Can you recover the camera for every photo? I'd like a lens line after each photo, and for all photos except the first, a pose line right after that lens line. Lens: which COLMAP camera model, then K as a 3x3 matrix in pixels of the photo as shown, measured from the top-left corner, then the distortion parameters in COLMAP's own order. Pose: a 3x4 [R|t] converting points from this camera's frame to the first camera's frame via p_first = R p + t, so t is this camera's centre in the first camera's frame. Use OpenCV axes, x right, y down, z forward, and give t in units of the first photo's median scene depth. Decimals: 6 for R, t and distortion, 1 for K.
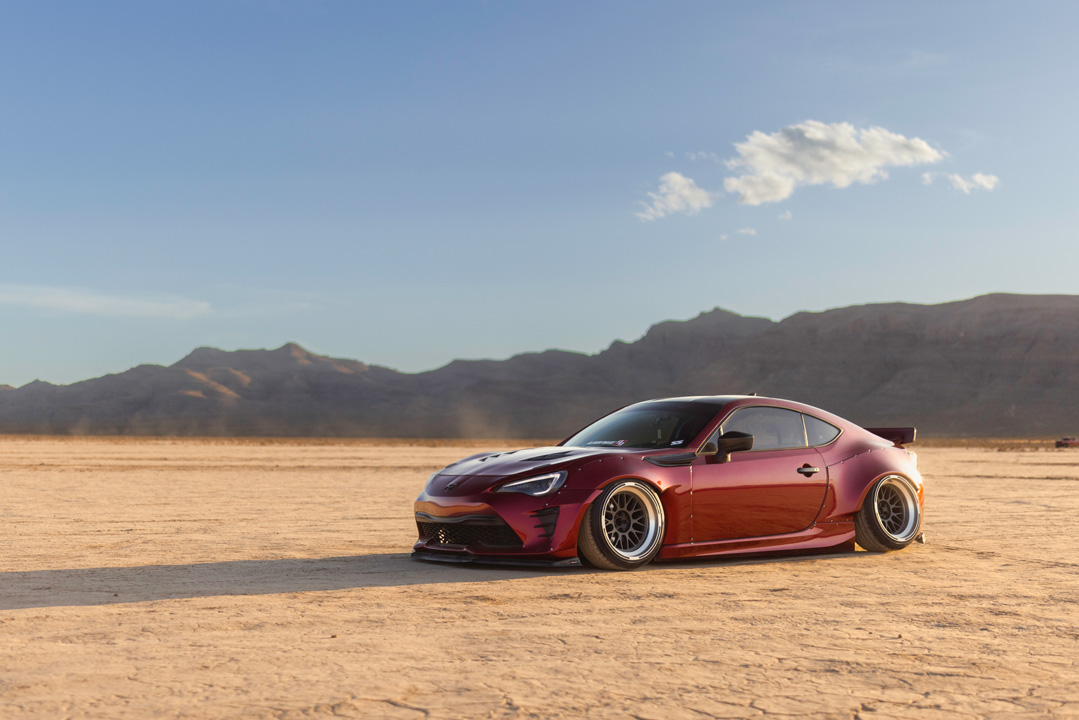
lens RADIAL K [[1321.9, 0, 512.6], [0, 1321.9, 356.8], [0, 0, 1]] dist [-0.001870, -0.007819]
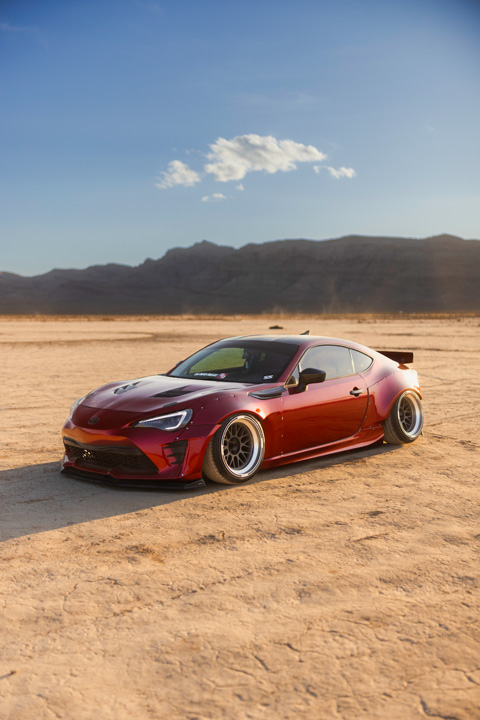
lens RADIAL K [[725.4, 0, 239.7], [0, 725.4, 396.5], [0, 0, 1]] dist [-0.000296, -0.005599]
pose [[0.979117, -0.025633, 0.201675, -0.044906], [-0.010240, 0.984542, 0.174847, -0.038546], [-0.203039, -0.173261, 0.963720, 0.297328]]
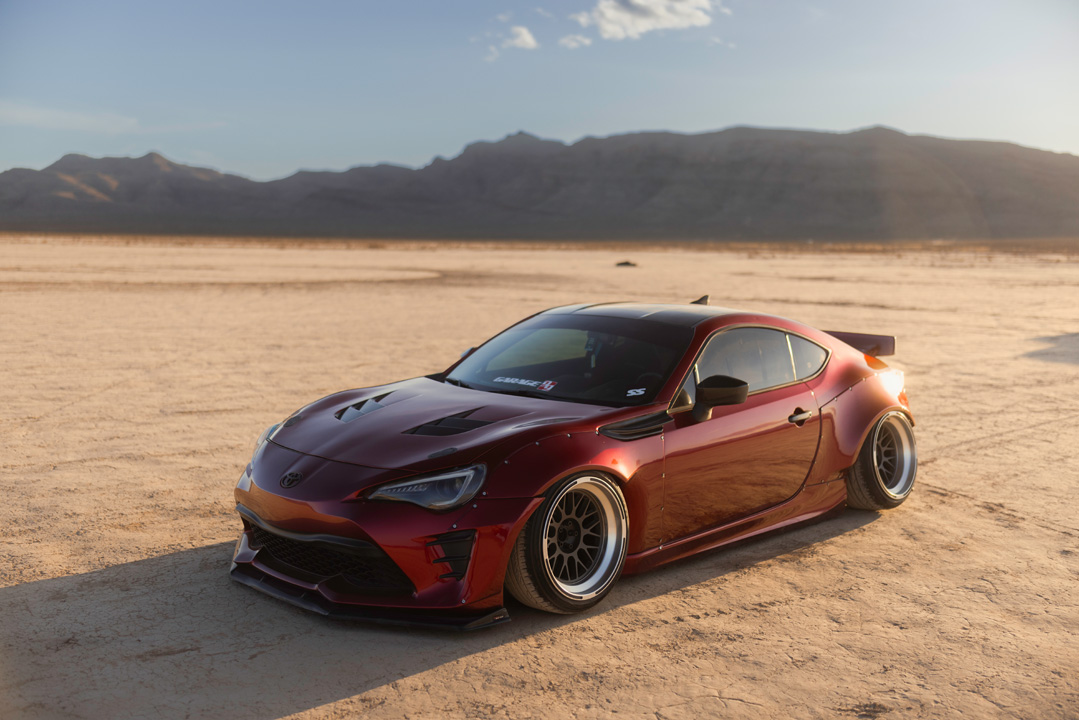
lens RADIAL K [[1063.7, 0, 539.5], [0, 1063.7, 360.0], [0, 0, 1]] dist [0.003844, -0.005310]
pose [[0.984543, -0.007440, 0.174987, -0.017554], [-0.023542, 0.984409, 0.174311, -0.041892], [-0.173556, -0.175736, 0.969018, 0.460066]]
